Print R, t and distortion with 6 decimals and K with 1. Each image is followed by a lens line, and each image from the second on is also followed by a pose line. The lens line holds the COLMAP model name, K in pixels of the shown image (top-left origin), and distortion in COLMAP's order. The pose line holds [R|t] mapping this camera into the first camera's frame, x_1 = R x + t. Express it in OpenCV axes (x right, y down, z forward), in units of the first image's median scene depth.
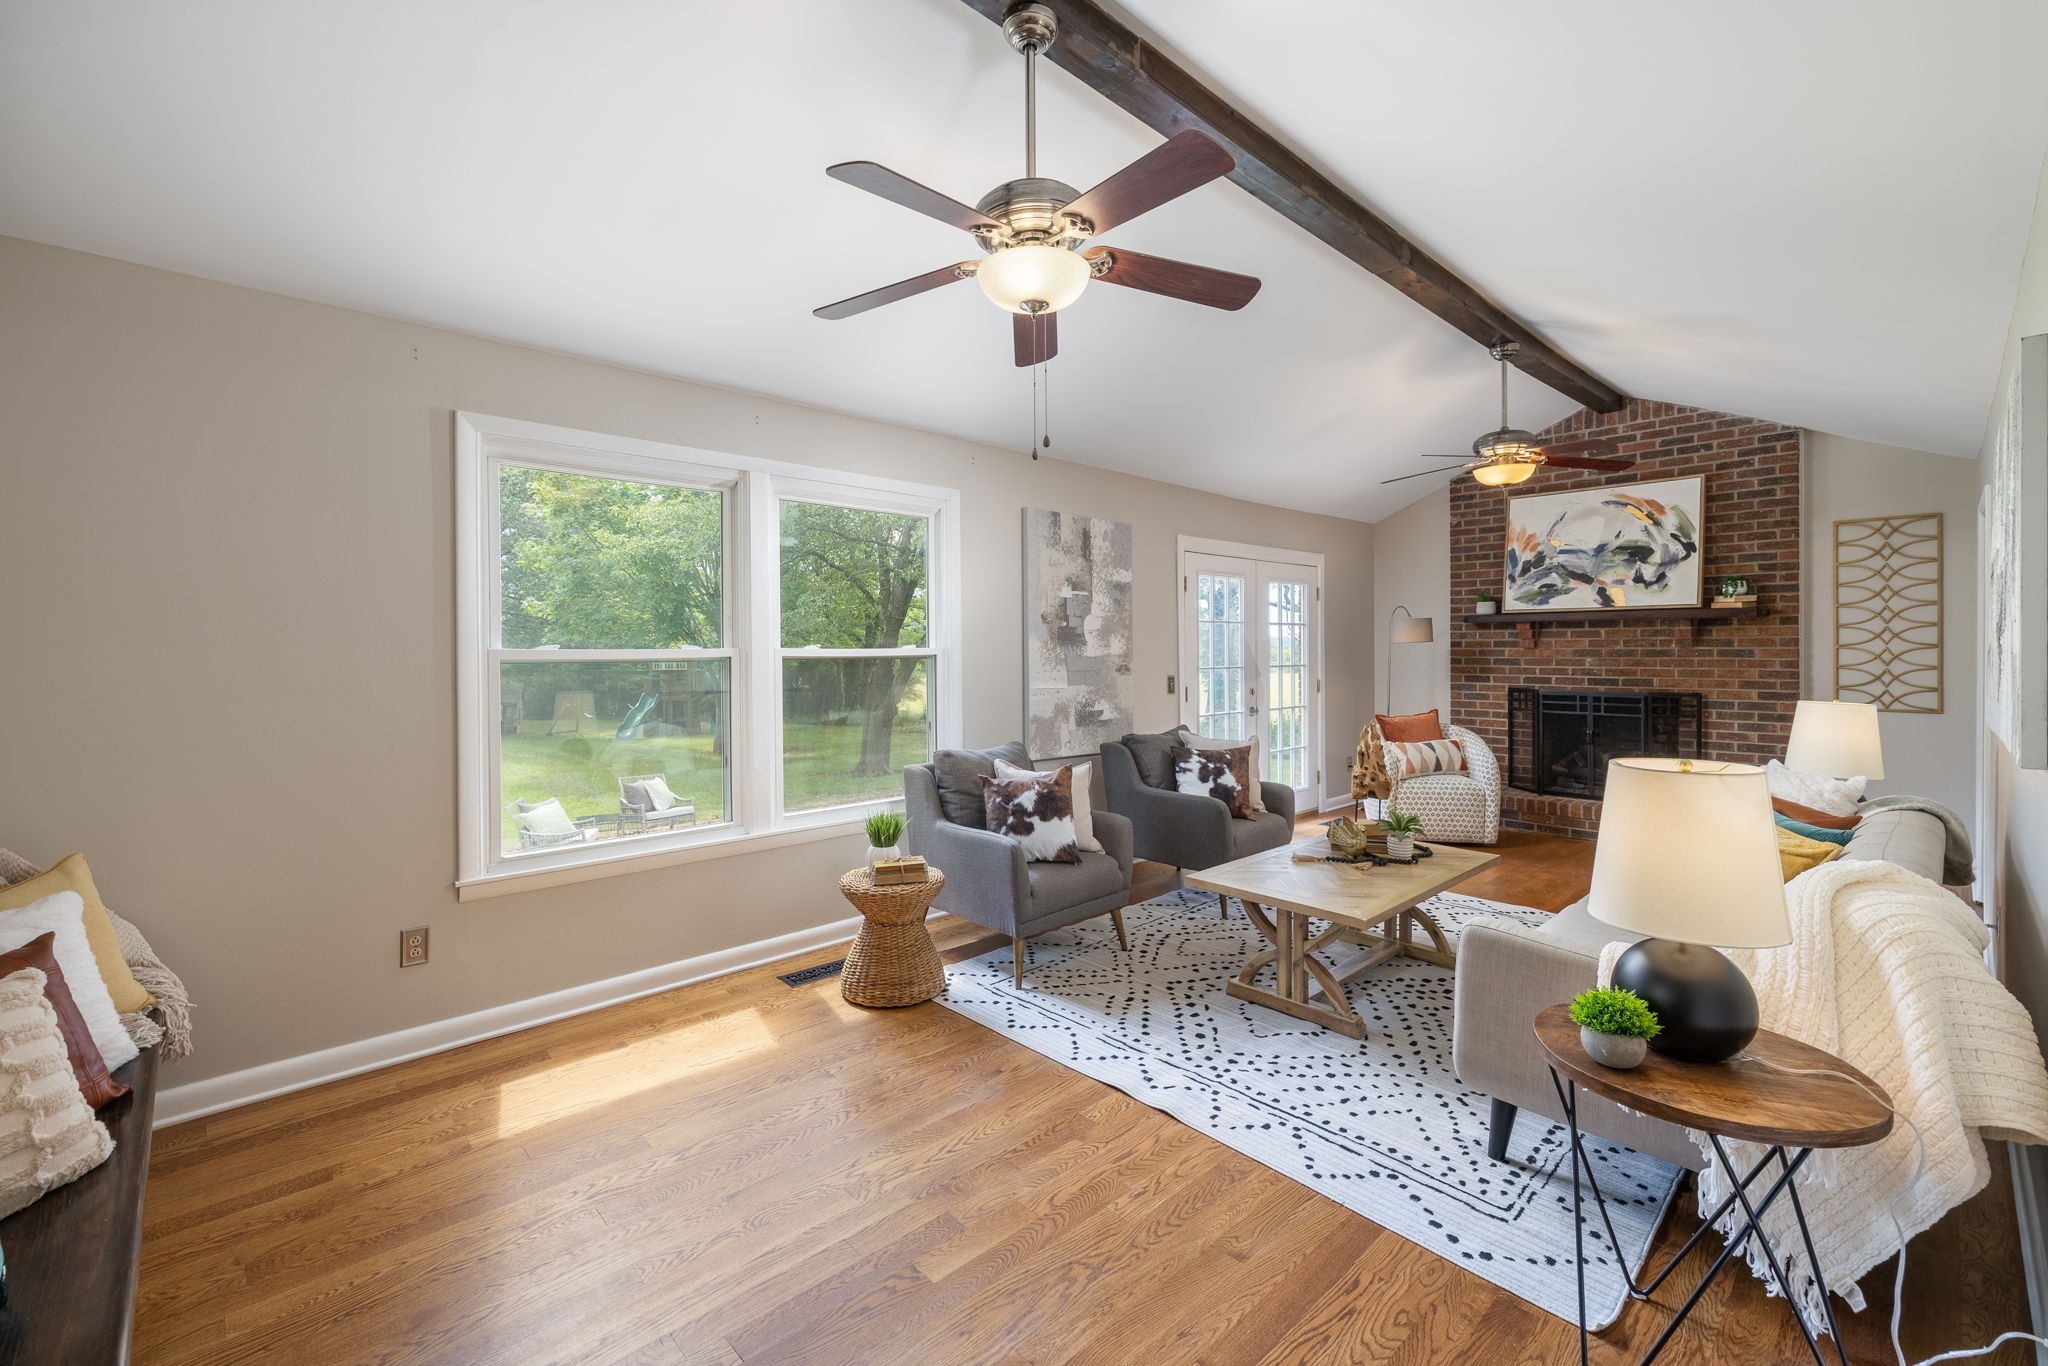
lens RADIAL K [[866.4, 0, 1024.1], [0, 866.4, 654.9], [0, 0, 1]] dist [0.000842, 0.000482]
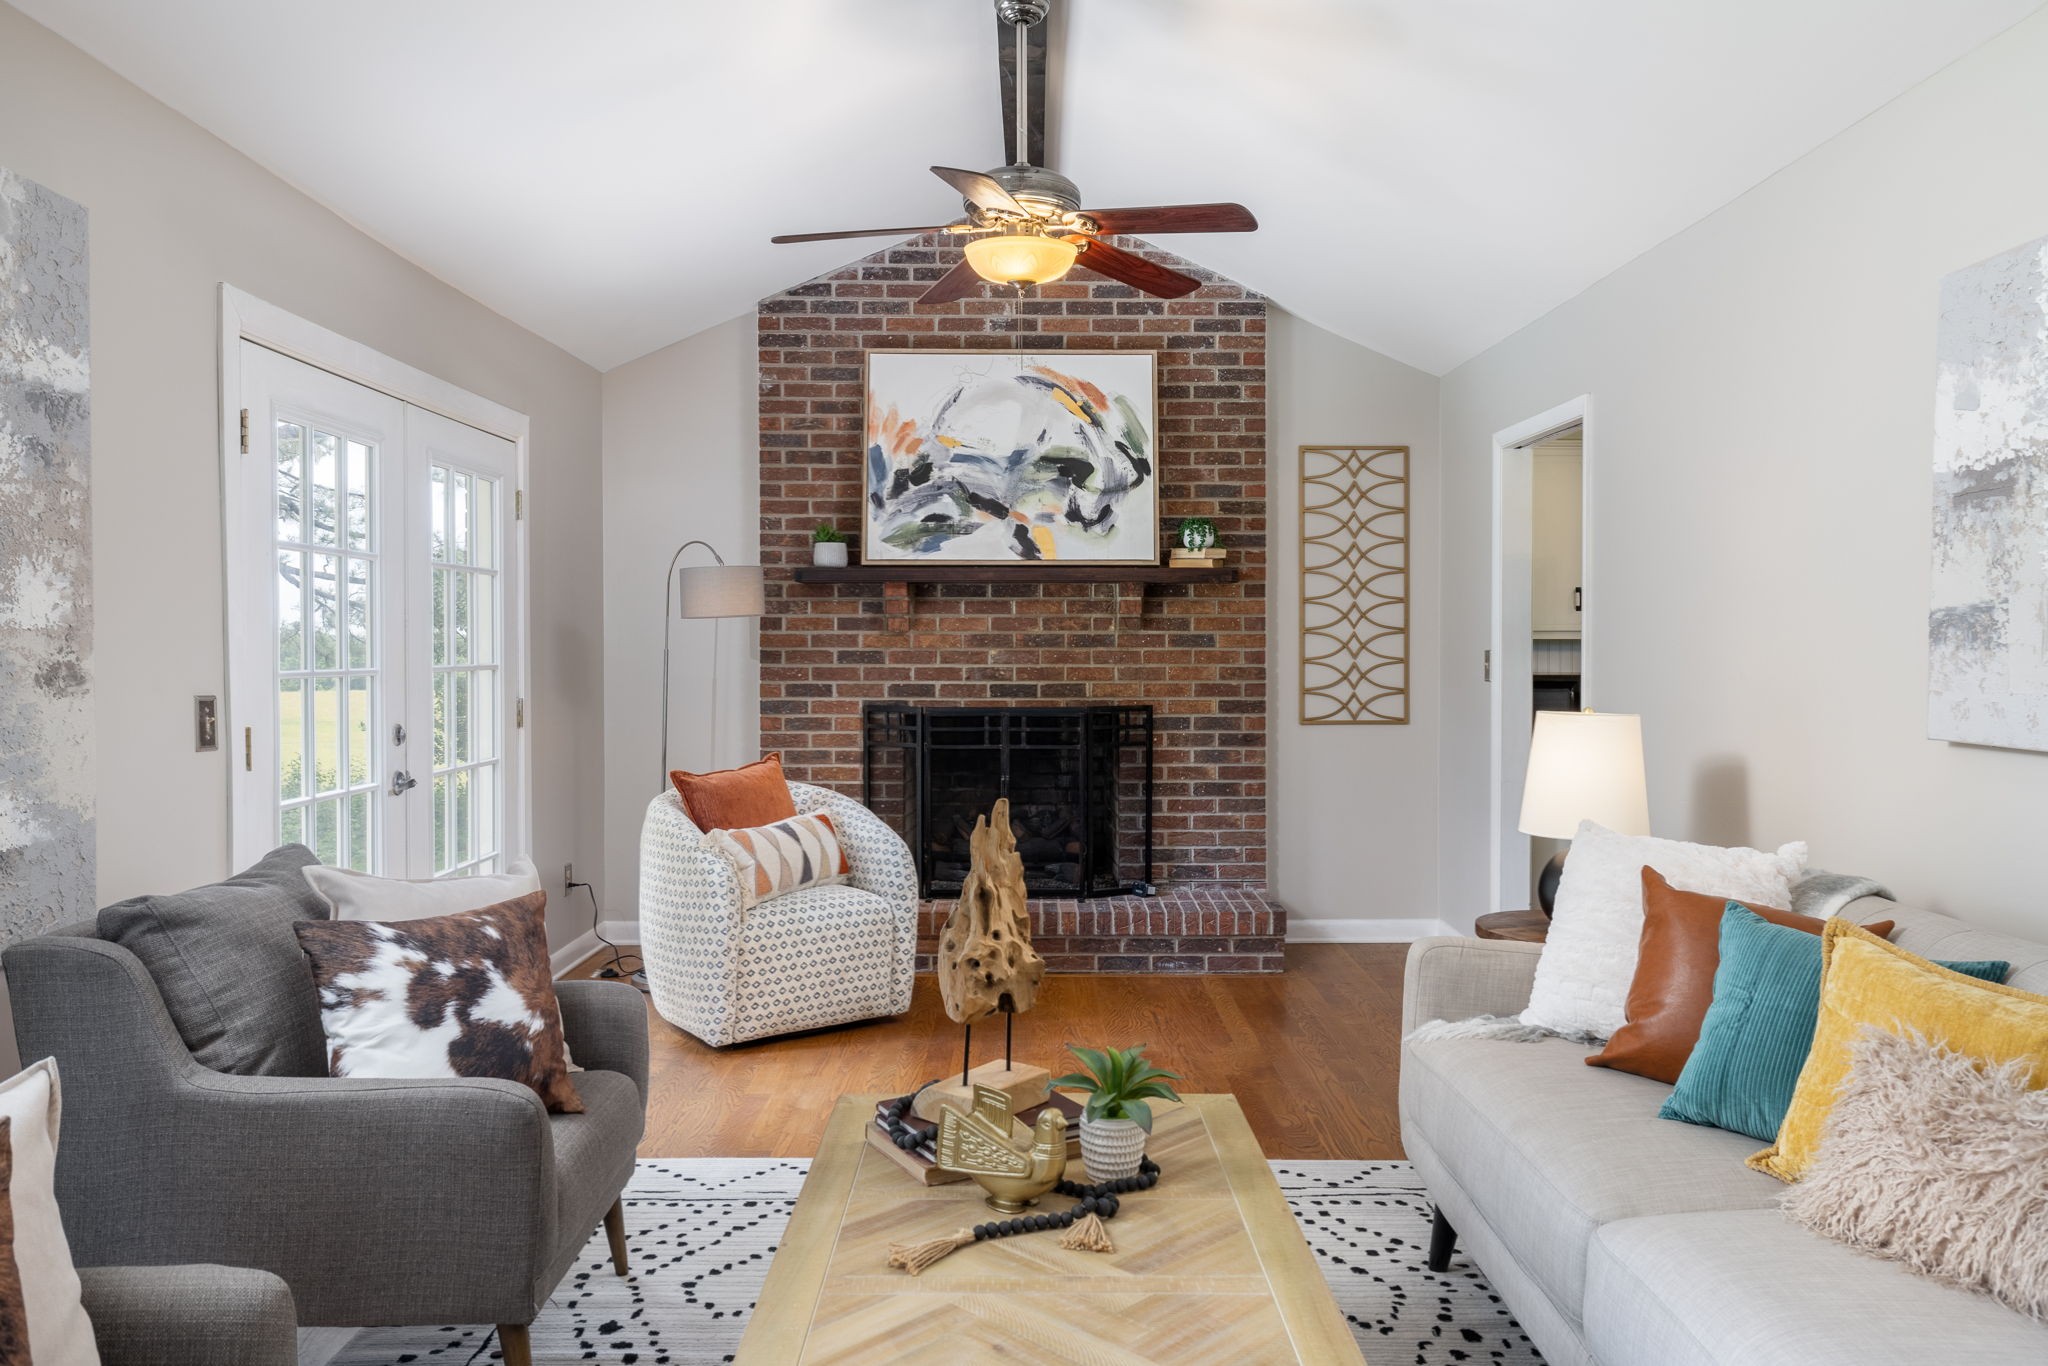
lens RADIAL K [[1432.4, 0, 1057.0], [0, 1432.4, 656.1], [0, 0, 1]] dist [-0.002158, 0.000744]
pose [[0.671294, -0.001962, 0.741188, -0.020206], [0.003483, 0.999994, -0.000507, 0.009770], [-0.741183, 0.002922, 0.671297, 0.375373]]
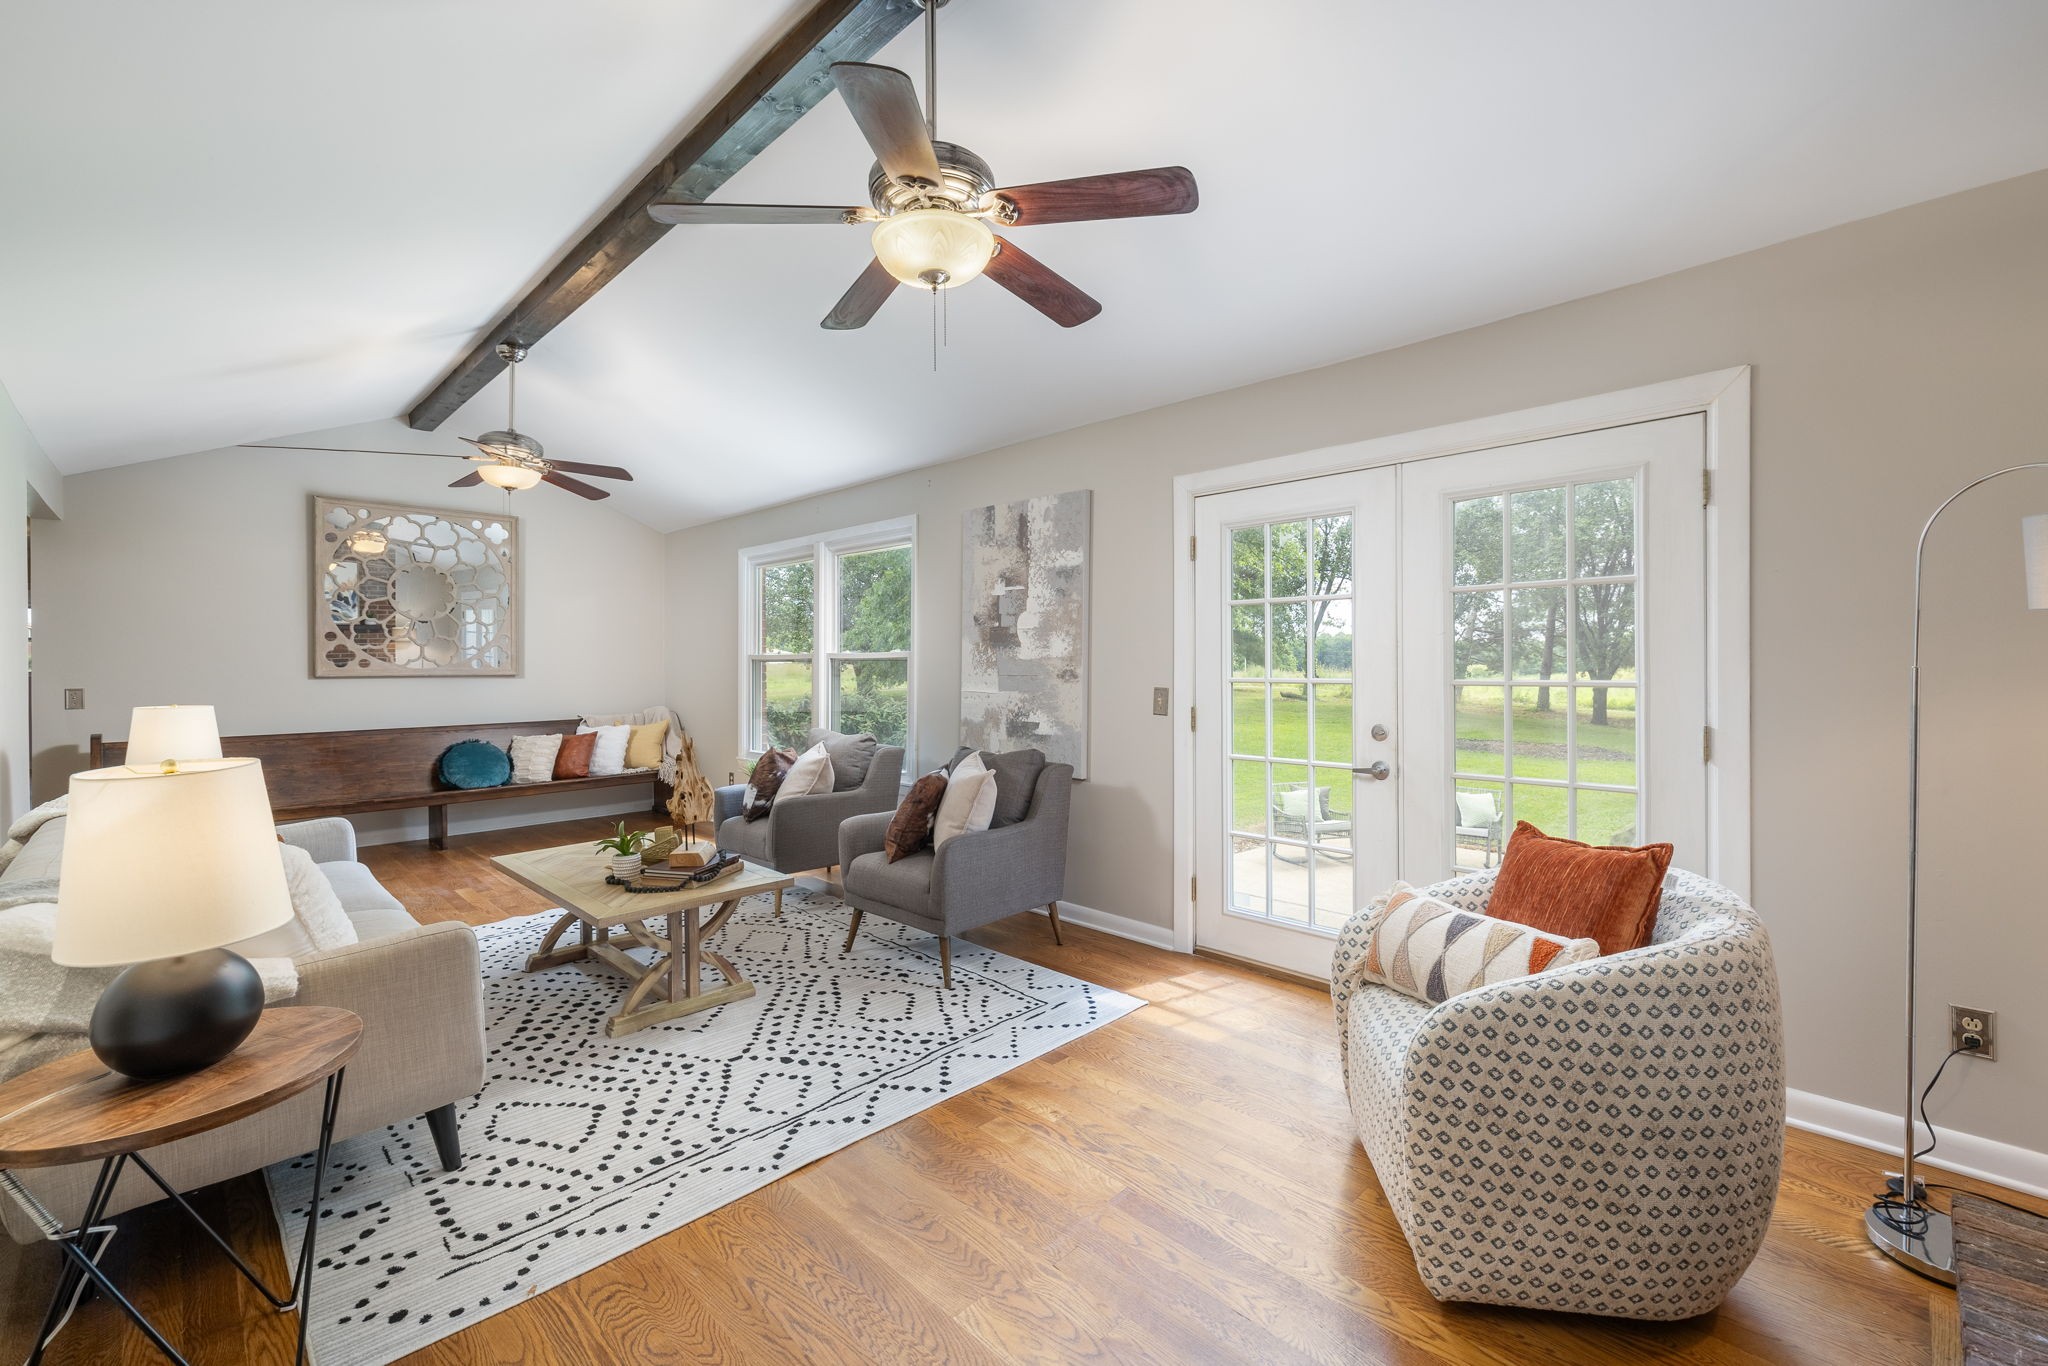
lens RADIAL K [[866.4, 0, 1017.9], [0, 866.4, 667.6], [0, 0, 1]] dist [0.000842, 0.000482]
pose [[0.019095, 0.008960, -0.999778, 0.836805], [-0.001933, 0.999958, 0.008925, 0.002129], [0.999816, 0.001762, 0.019112, 0.861242]]
